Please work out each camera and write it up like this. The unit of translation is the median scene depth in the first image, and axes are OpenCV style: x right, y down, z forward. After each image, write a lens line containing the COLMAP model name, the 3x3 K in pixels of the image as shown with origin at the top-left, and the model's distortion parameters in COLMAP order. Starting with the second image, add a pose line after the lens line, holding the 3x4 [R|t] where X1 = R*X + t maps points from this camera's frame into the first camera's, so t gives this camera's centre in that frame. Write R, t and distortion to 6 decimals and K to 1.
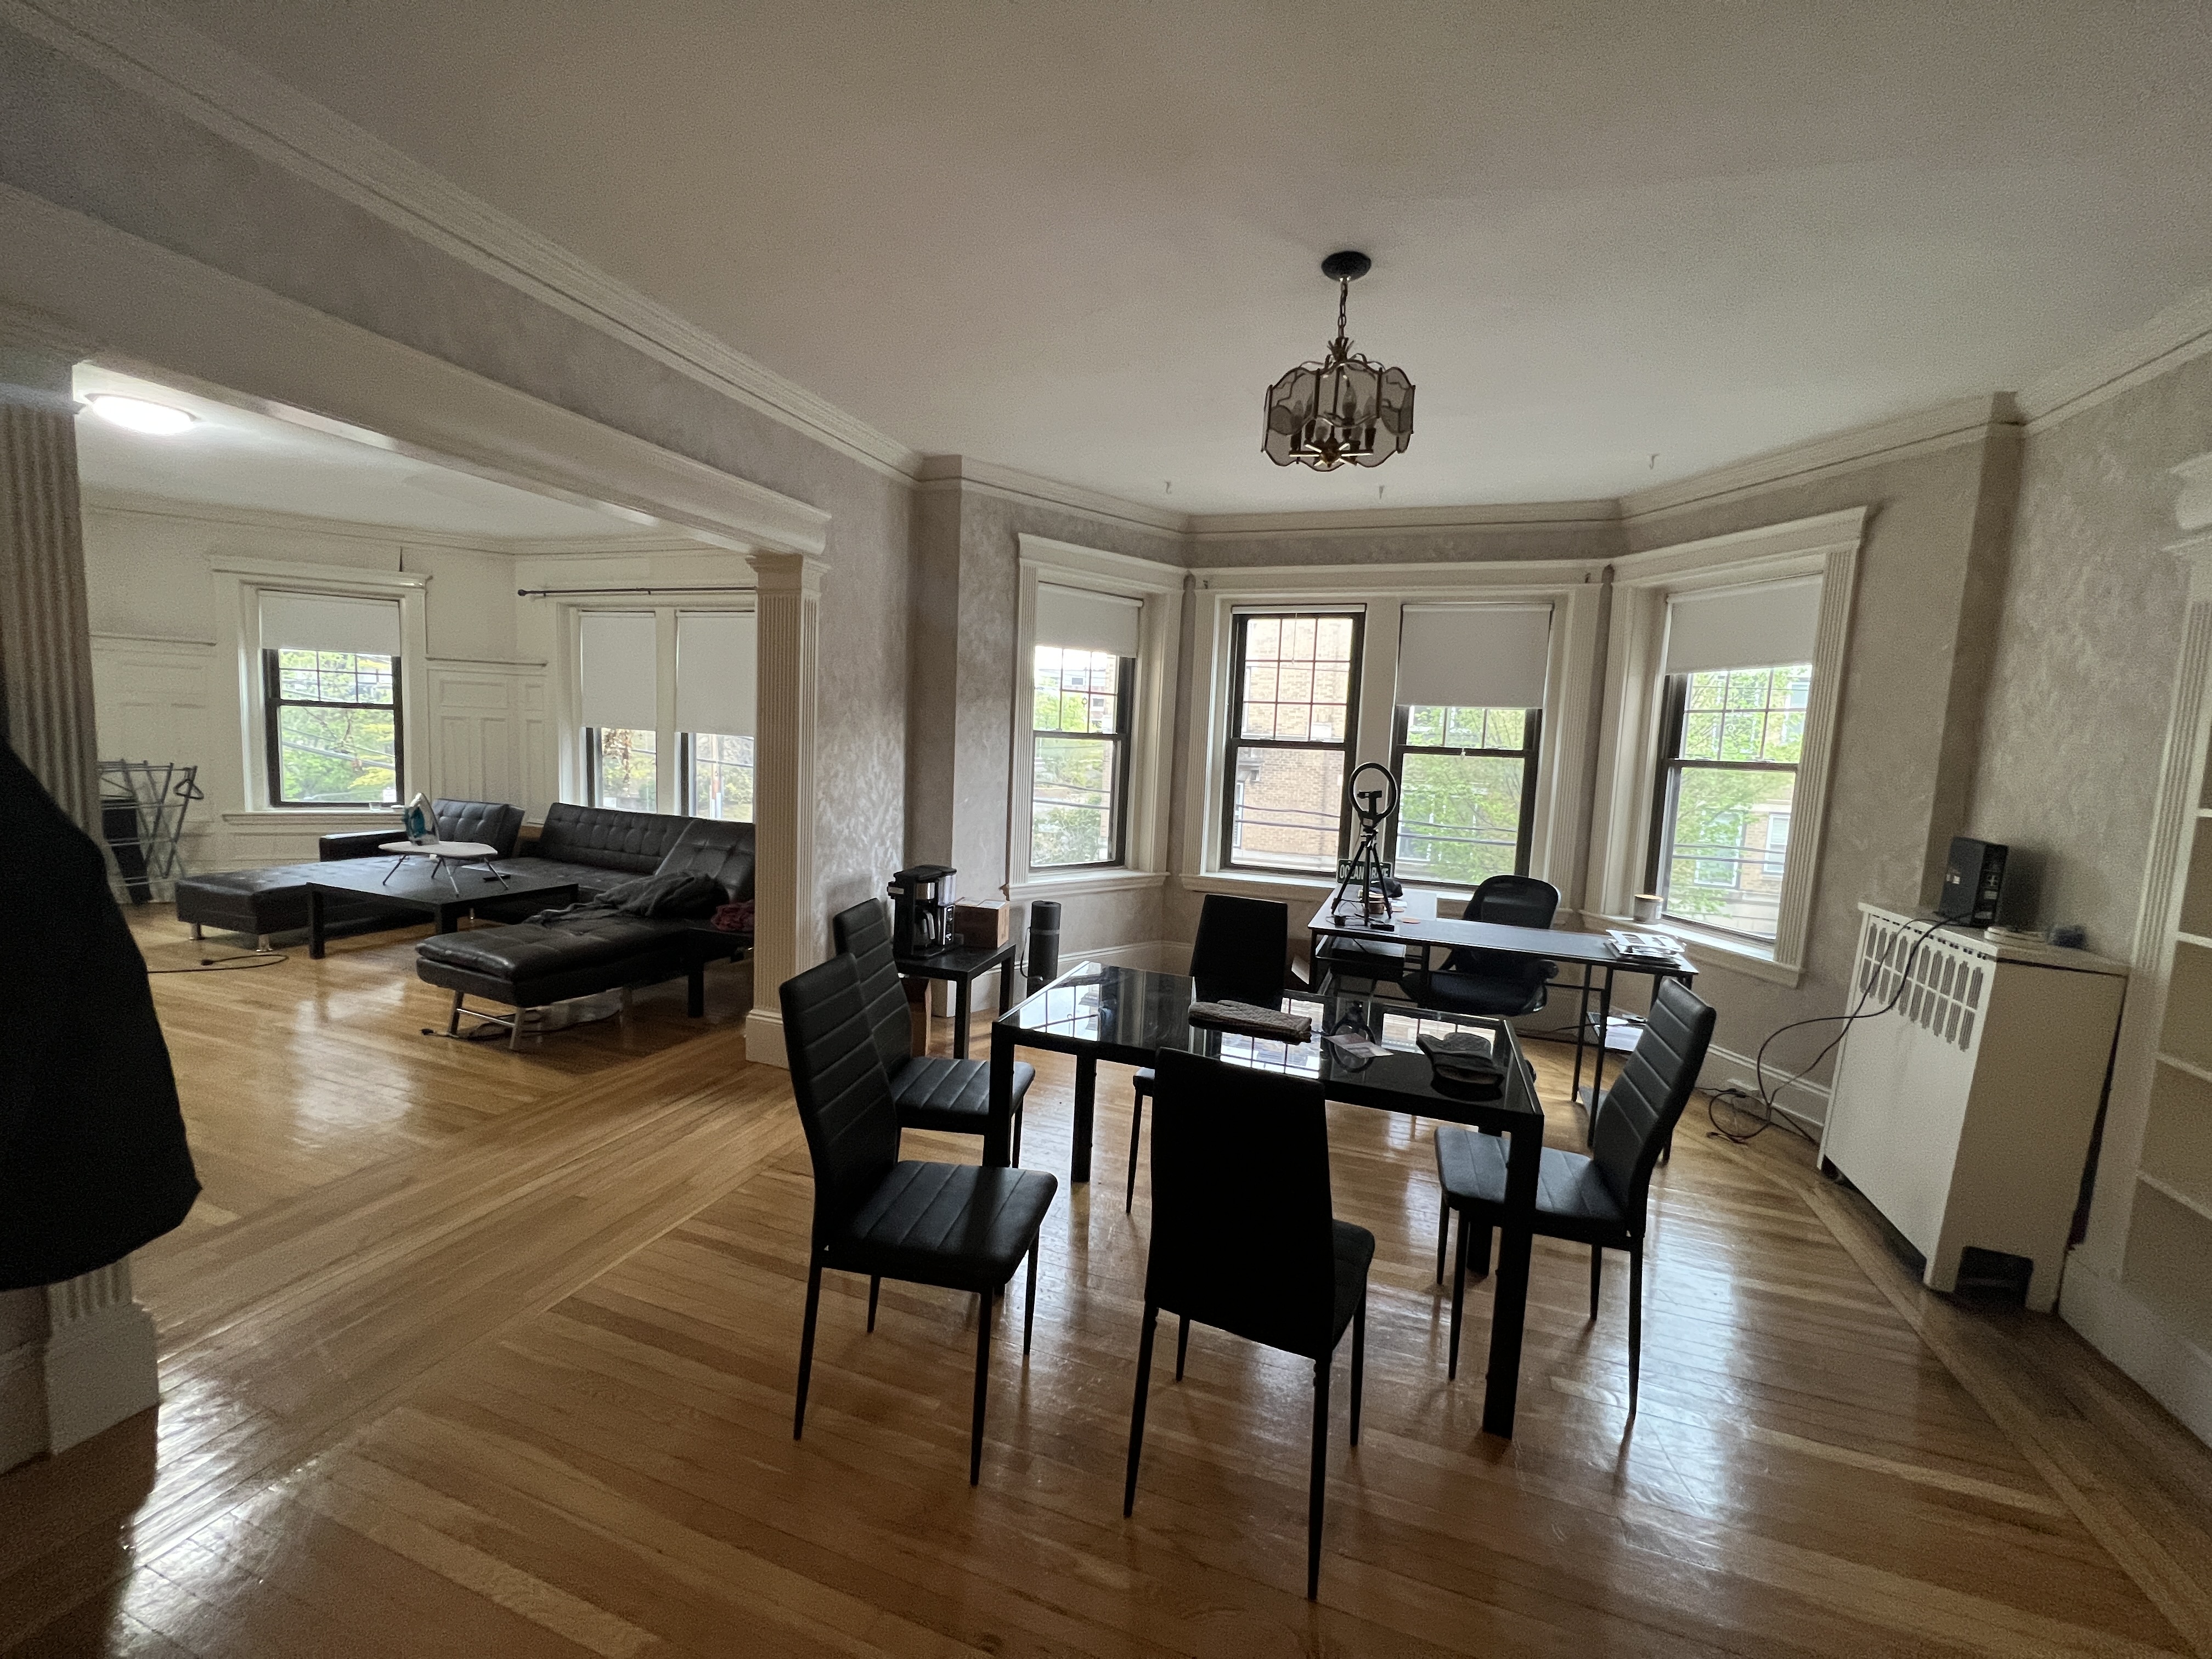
lens RADIAL K [[884.3, 0, 1101.6], [0, 884.3, 826.1], [0, 0, 1]] dist [-0.002985, 0.000532]
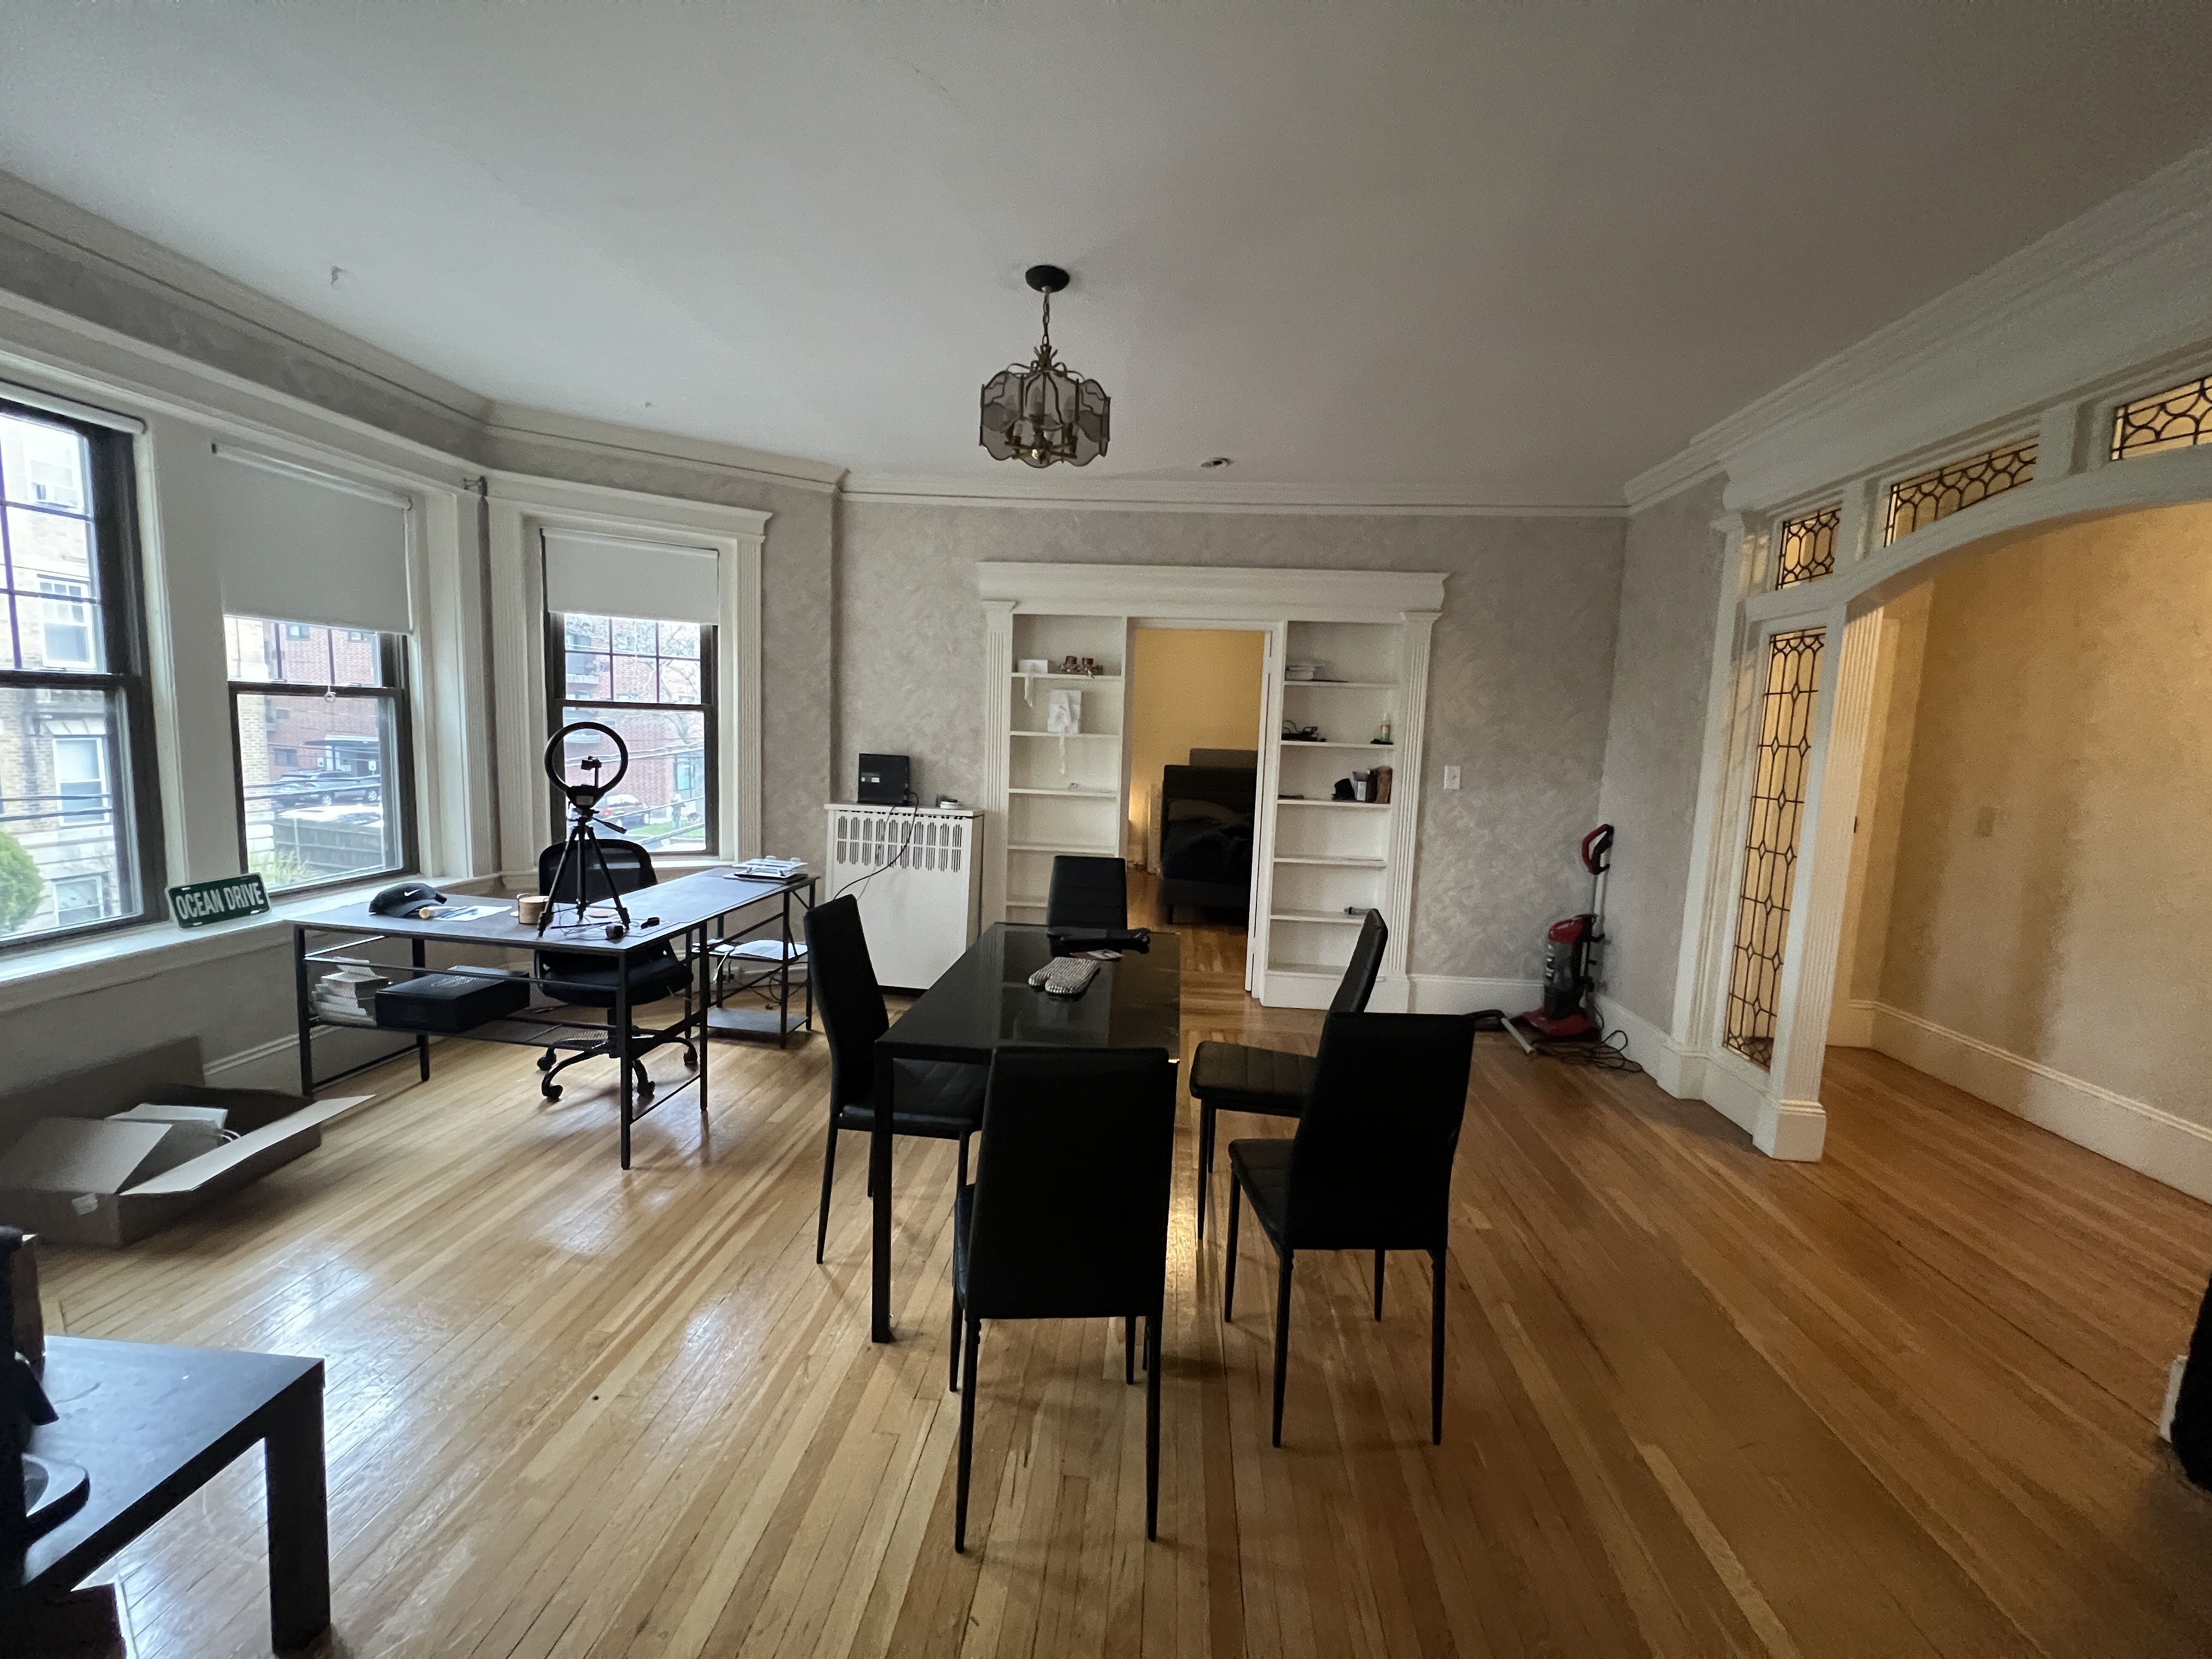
lens RADIAL K [[884.3, 0, 1101.6], [0, 884.3, 826.1], [0, 0, 1]] dist [-0.002985, 0.000532]
pose [[-0.247990, -0.165725, 0.954482, -0.515510], [0.044557, 0.982265, 0.182126, -0.097749], [-0.967737, 0.087694, -0.236208, 0.725666]]
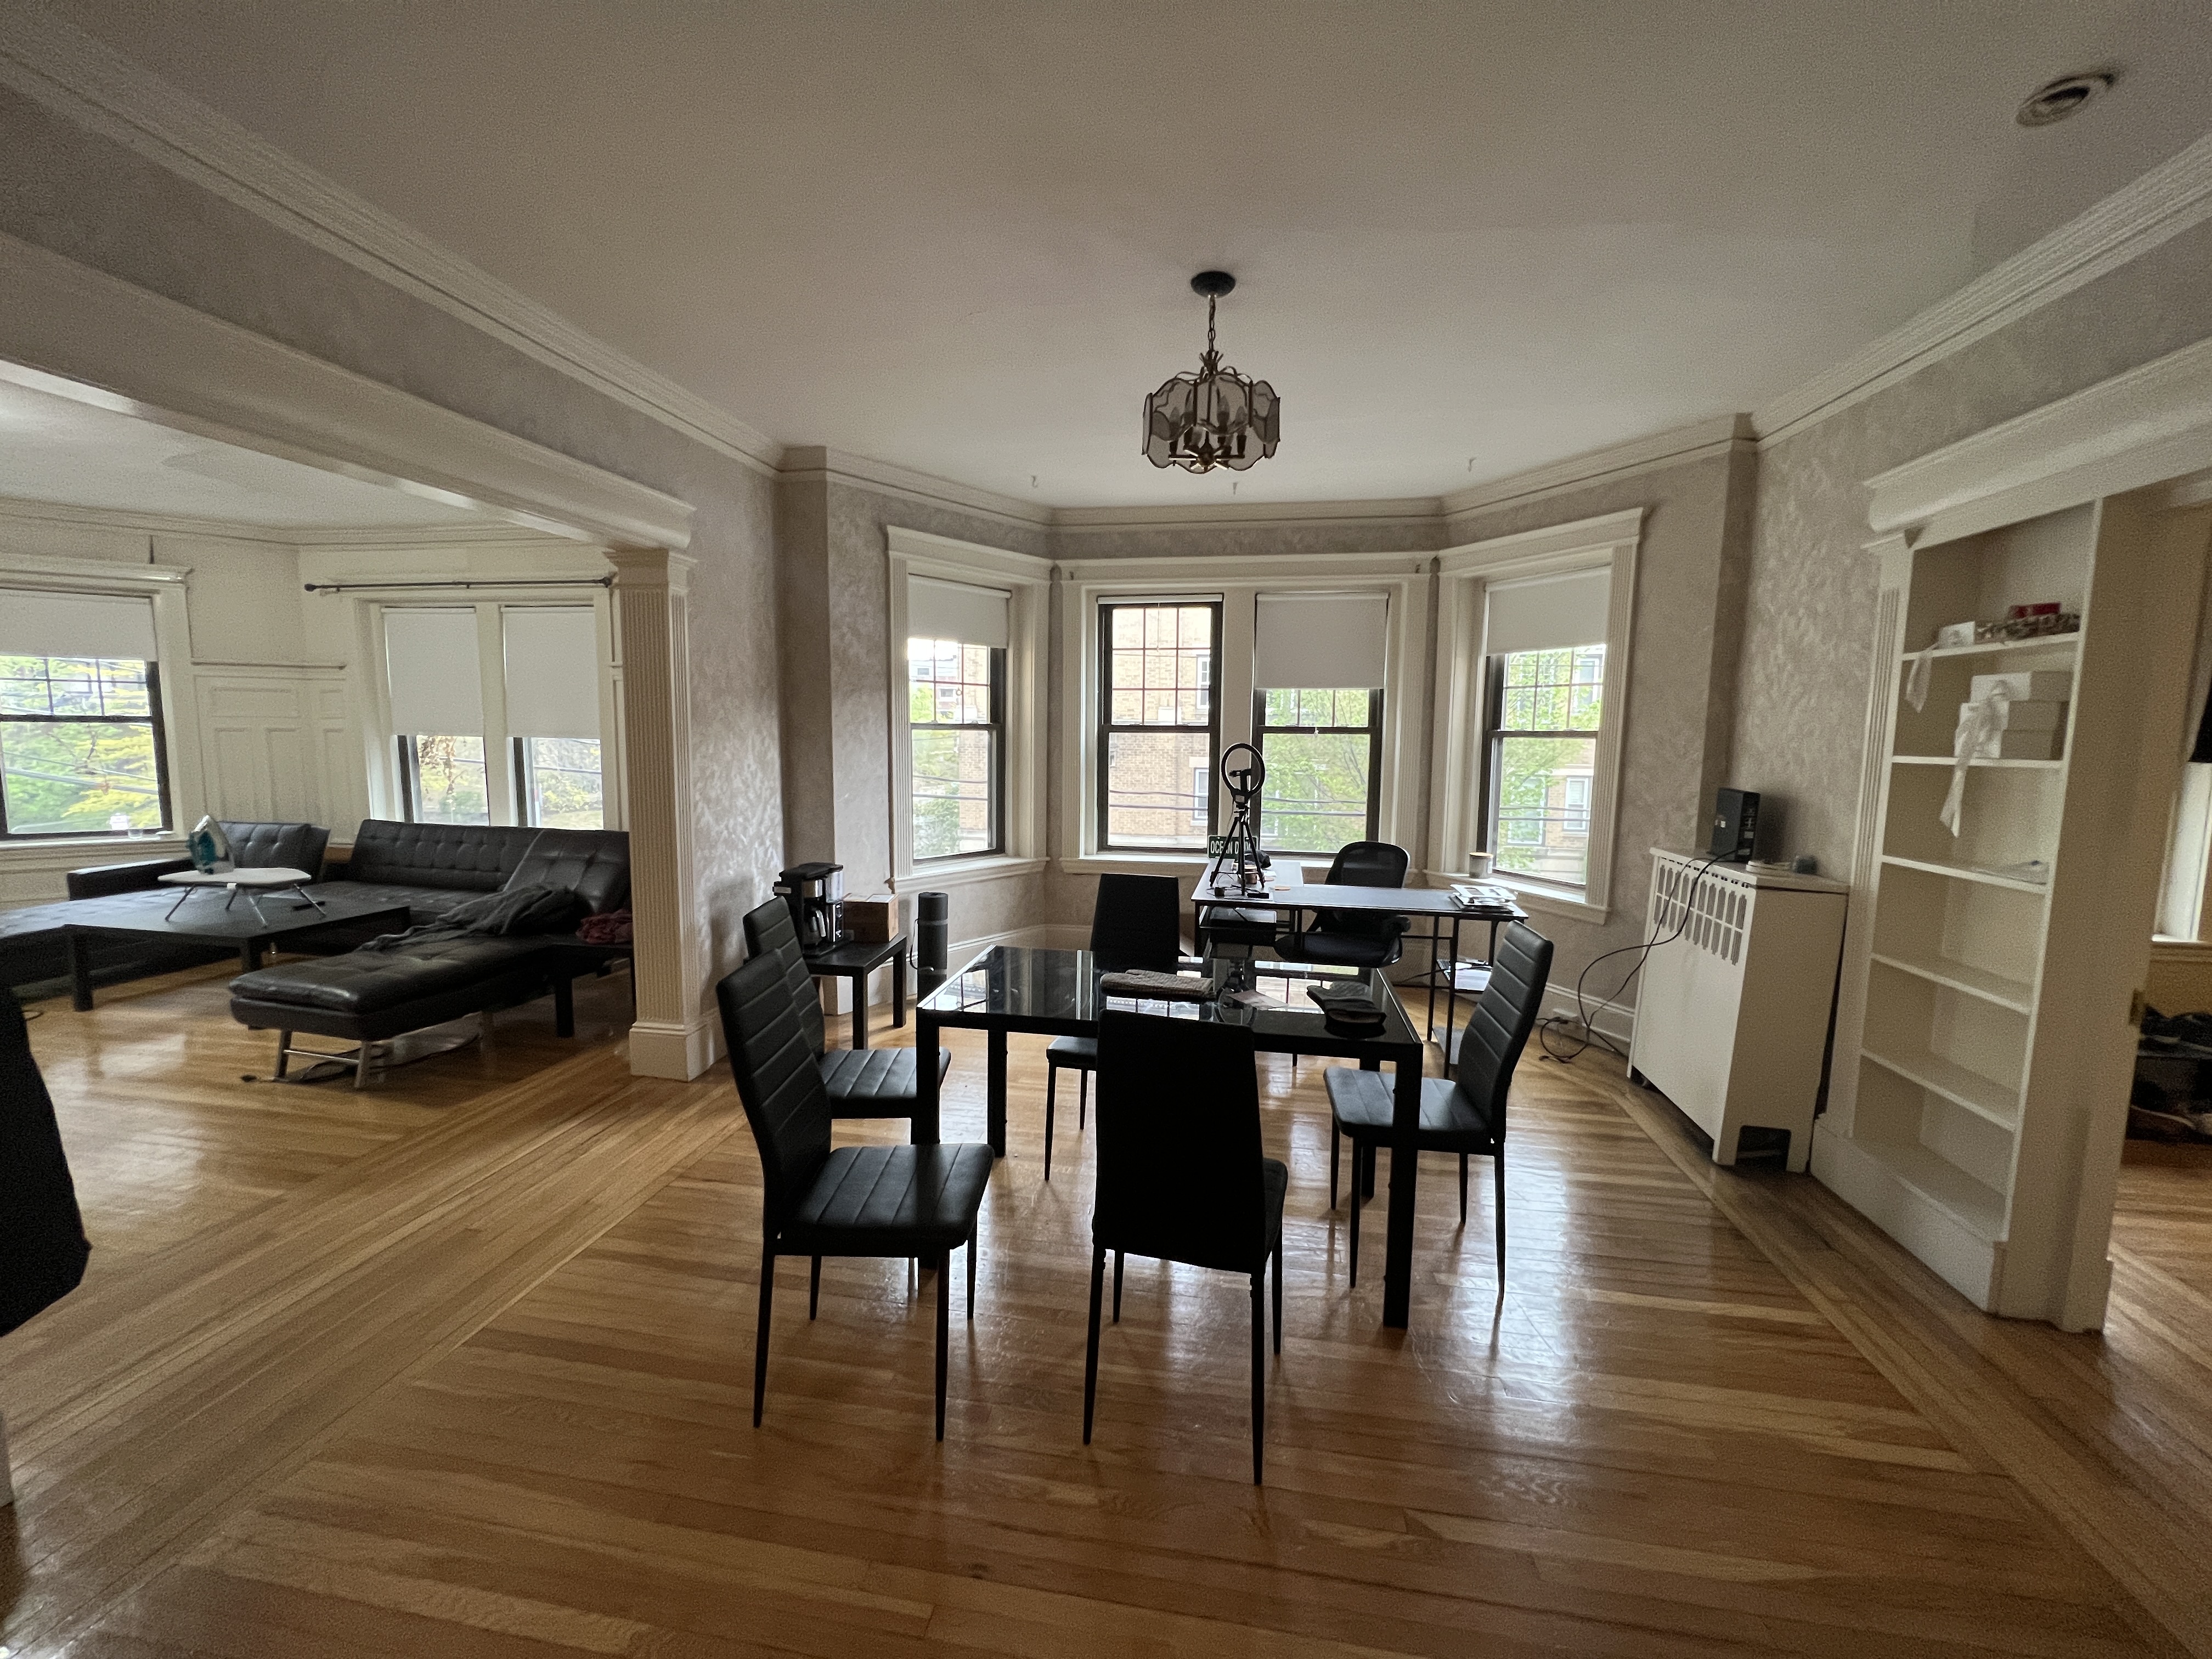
lens RADIAL K [[884.3, 0, 1101.6], [0, 884.3, 826.1], [0, 0, 1]] dist [-0.002985, 0.000532]
pose [[0.985275, -0.050498, 0.163348, -0.039378], [0.048337, 0.998683, 0.017178, 0.002003], [-0.164001, -0.009029, 0.986419, -0.029140]]
